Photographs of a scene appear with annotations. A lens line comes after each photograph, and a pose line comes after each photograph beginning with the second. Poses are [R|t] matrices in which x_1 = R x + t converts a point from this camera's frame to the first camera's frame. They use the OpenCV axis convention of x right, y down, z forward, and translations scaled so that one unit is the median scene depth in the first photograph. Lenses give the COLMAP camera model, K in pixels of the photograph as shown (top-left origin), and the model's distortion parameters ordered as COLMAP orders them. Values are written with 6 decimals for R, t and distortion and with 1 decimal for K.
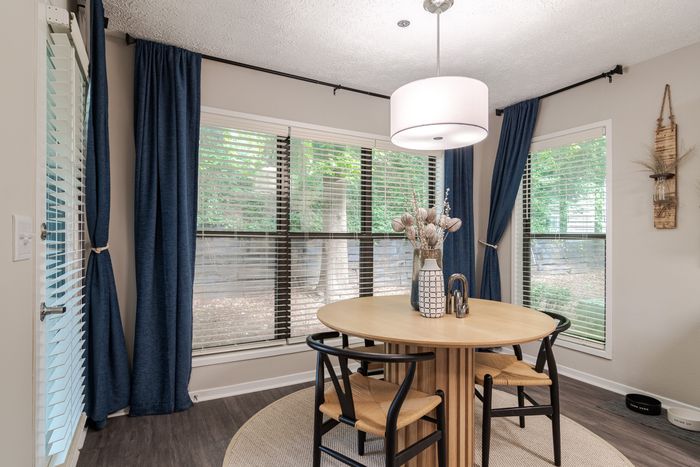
lens RADIAL K [[382.6, 0, 350.3], [0, 382.6, 236.4], [0, 0, 1]] dist [-0.004512, 0.015725]
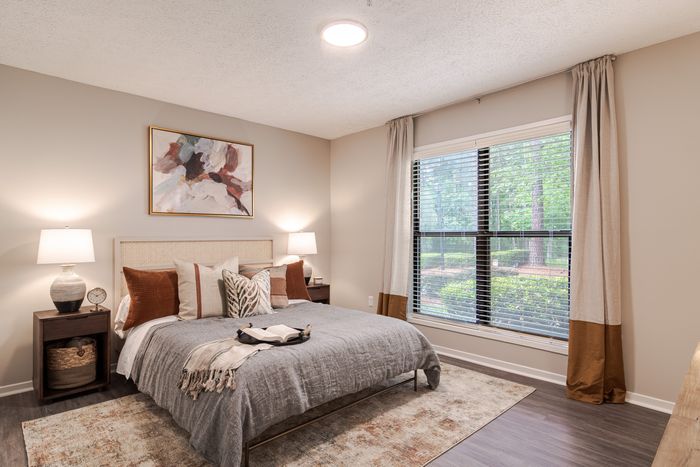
lens RADIAL K [[382.6, 0, 350.3], [0, 382.6, 236.4], [0, 0, 1]] dist [-0.004512, 0.015725]
pose [[0.256637, 0.000595, -0.966508, 0.966896], [-0.000232, 1.000000, 0.000554, 0.003443], [0.966508, 0.000082, 0.256638, 0.374112]]
